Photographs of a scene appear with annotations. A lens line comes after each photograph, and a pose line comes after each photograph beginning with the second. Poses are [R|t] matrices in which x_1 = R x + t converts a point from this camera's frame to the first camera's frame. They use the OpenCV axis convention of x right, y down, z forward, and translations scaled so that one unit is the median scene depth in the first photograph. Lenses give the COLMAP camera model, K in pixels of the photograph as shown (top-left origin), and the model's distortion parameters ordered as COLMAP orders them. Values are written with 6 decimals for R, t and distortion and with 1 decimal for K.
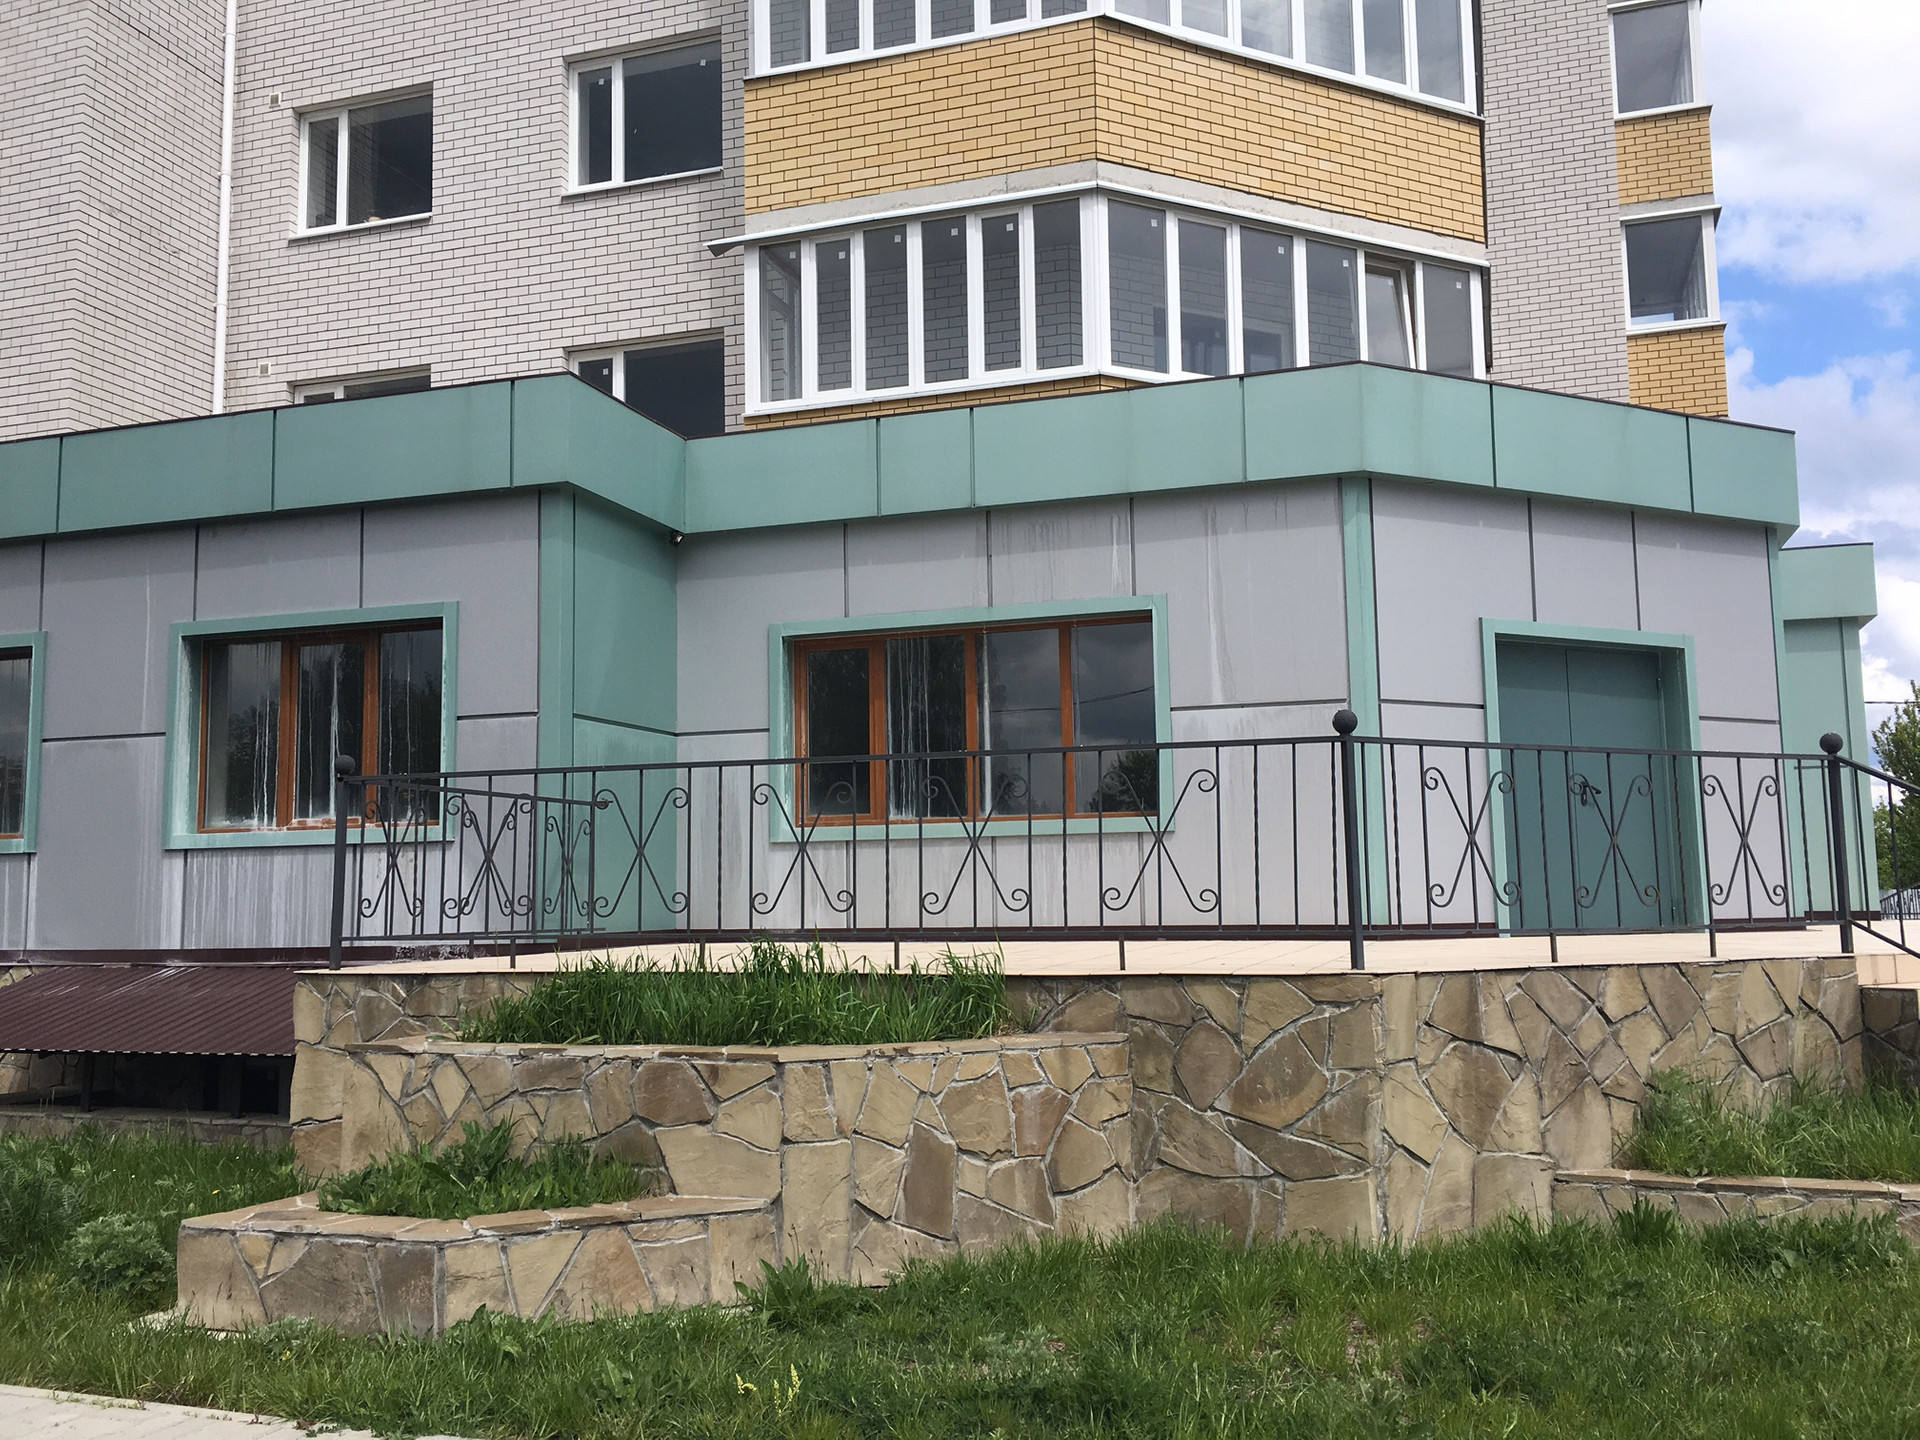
lens RADIAL K [[1634.6, 0, 960.0], [0, 1634.6, 720.0], [0, 0, 1]] dist [0.072226, -0.091674]
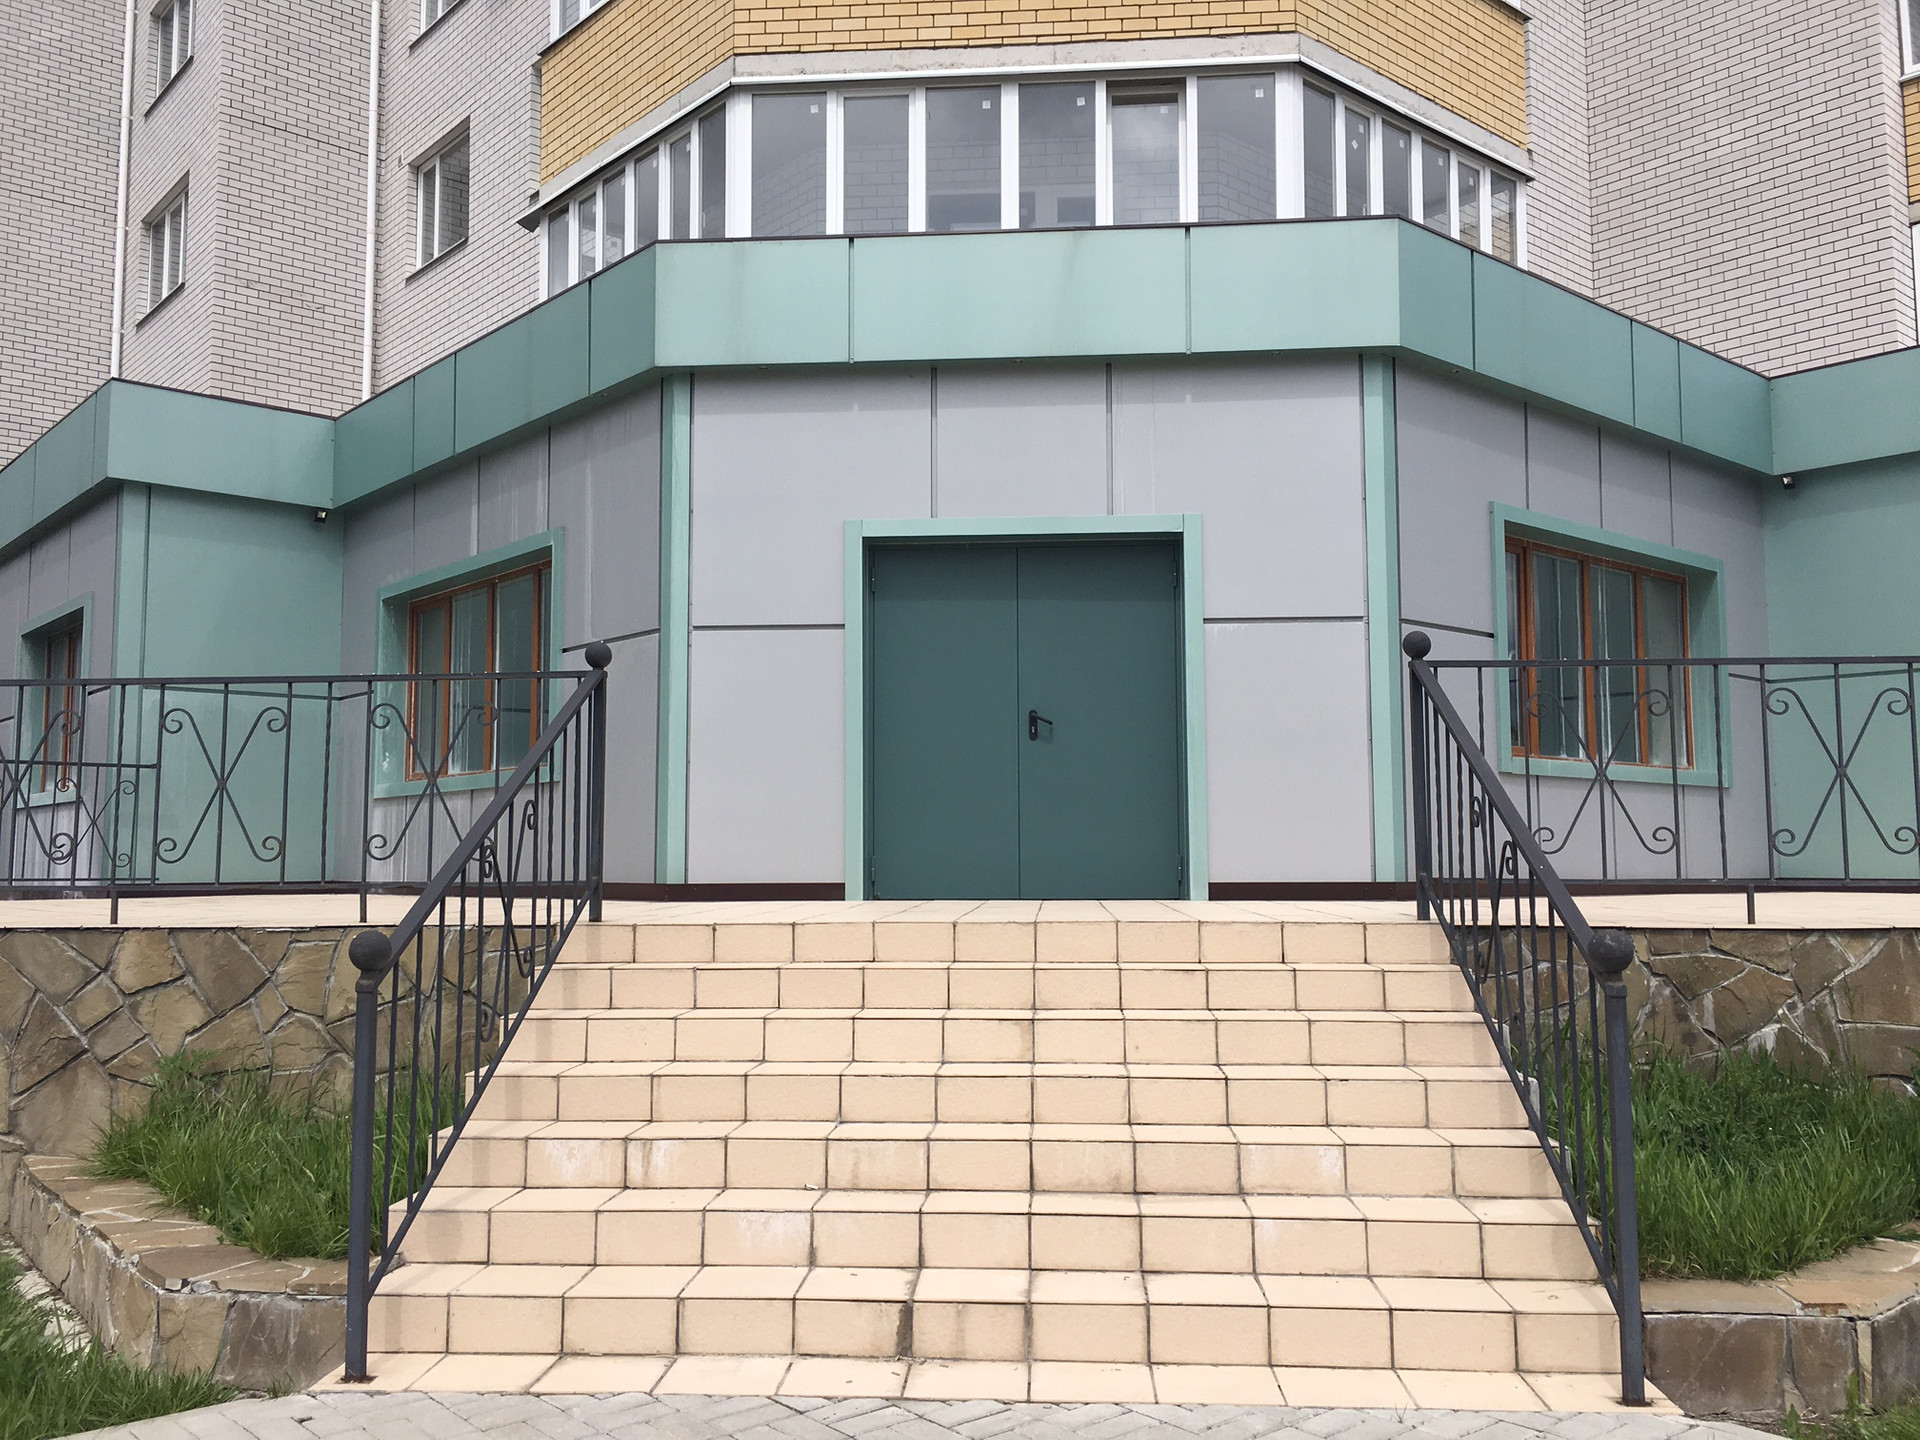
lens RADIAL K [[1647.5, 0, 960.0], [0, 1647.5, 720.0], [0, 0, 1]] dist [0.086090, -0.104306]
pose [[0.857627, -0.036655, -0.512964, 0.770463], [0.048852, 0.998753, 0.010308, 0.032117], [0.511947, -0.033900, 0.858348, 0.295790]]
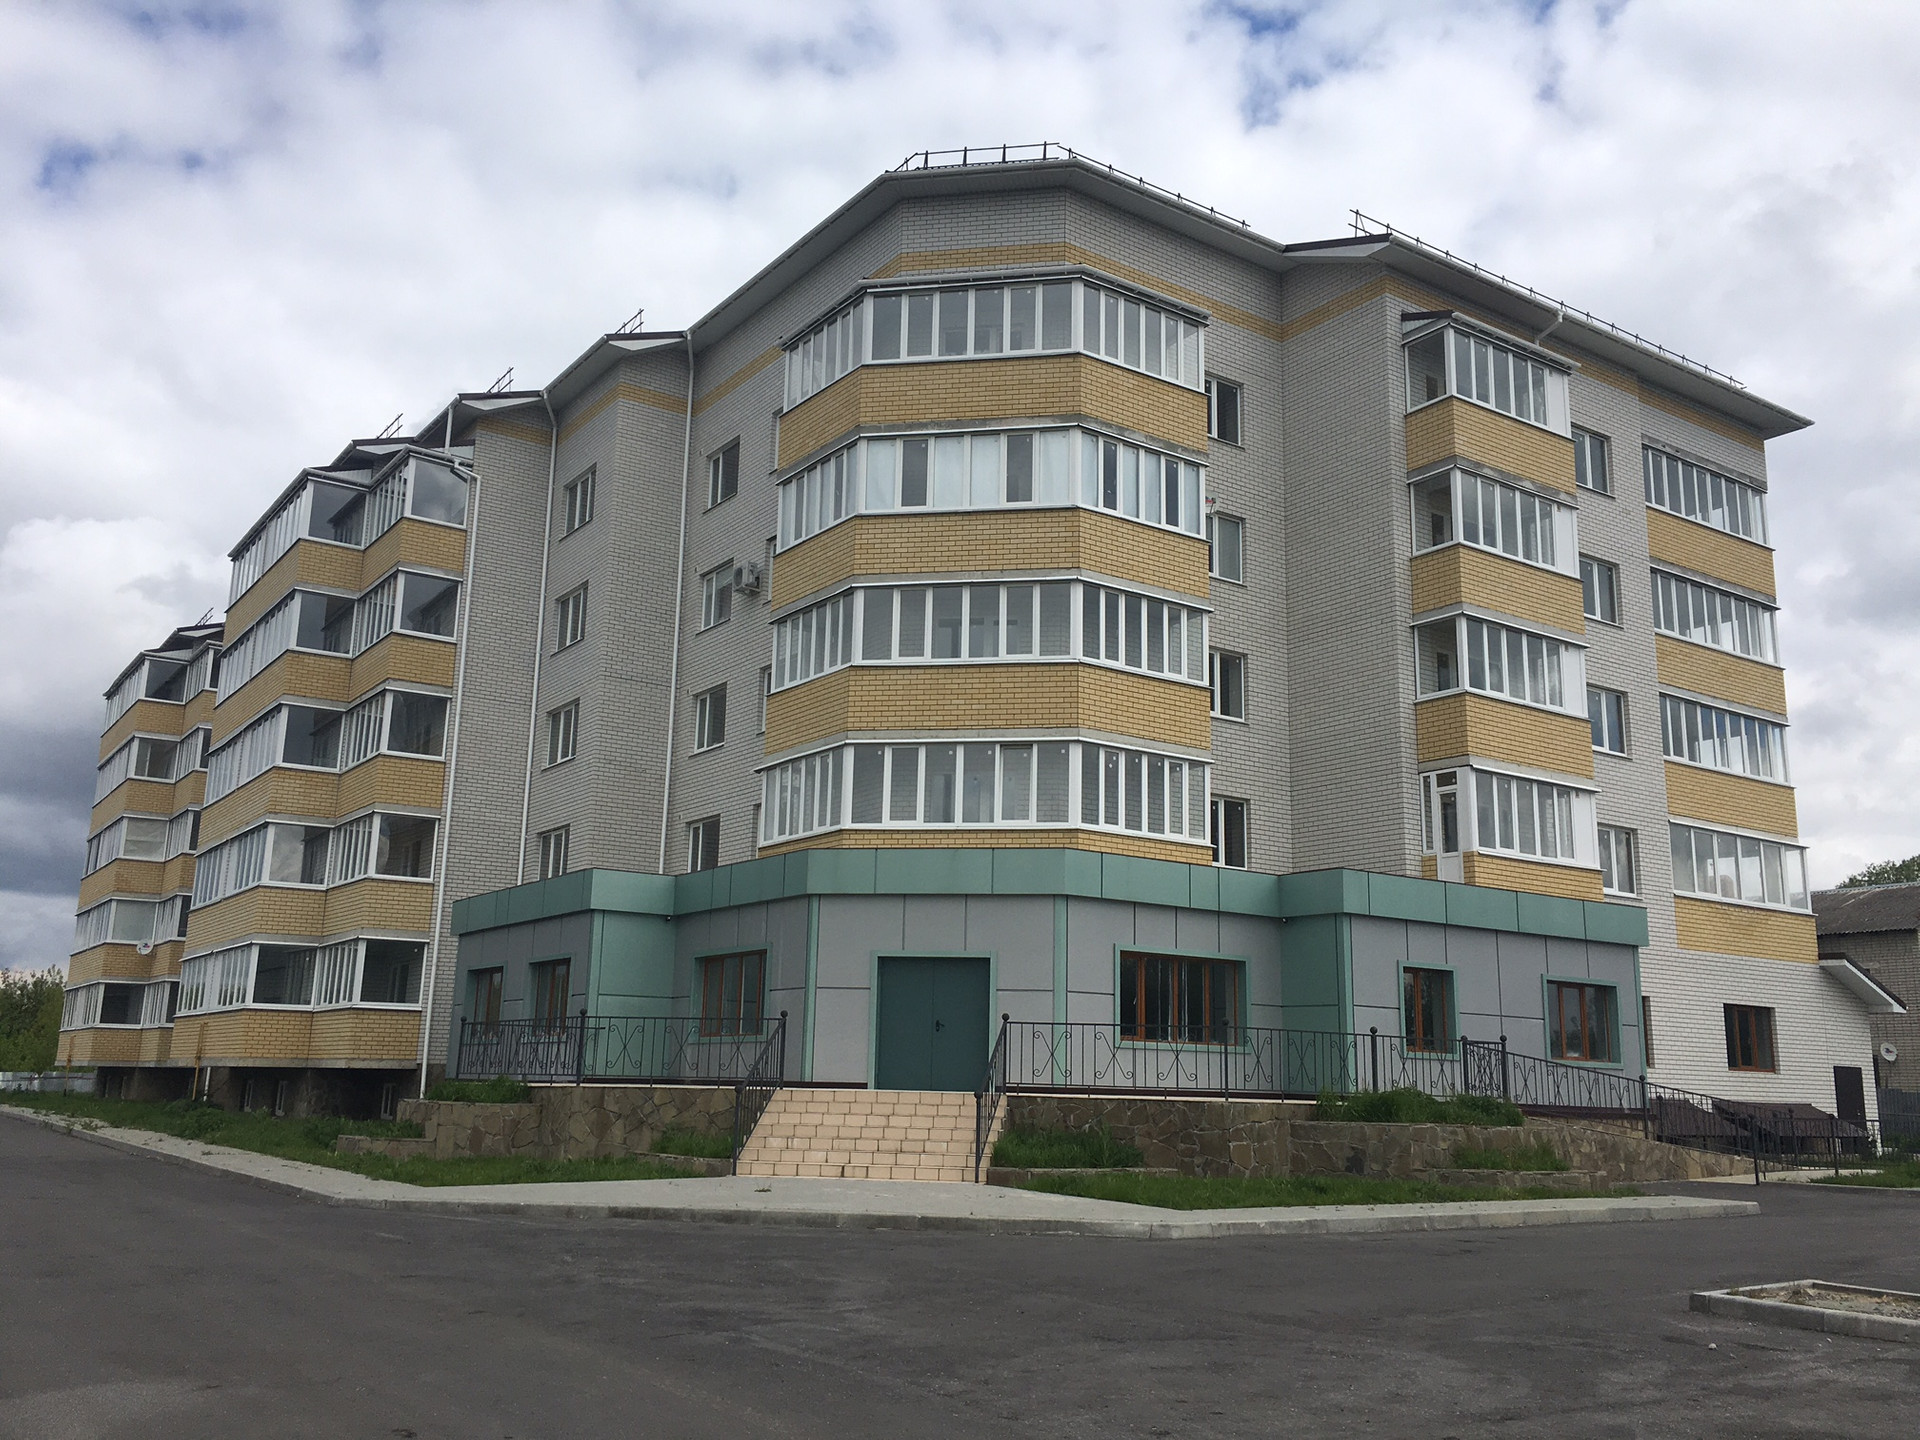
lens RADIAL K [[1669.9, 0, 960.0], [0, 1669.9, 720.0], [0, 0, 1]] dist [0.062177, -0.004411]
pose [[0.799448, -0.099252, -0.592479, 1.798503], [0.033144, 0.992042, -0.121464, -0.090724], [0.599820, 0.077467, 0.796376, -0.814034]]
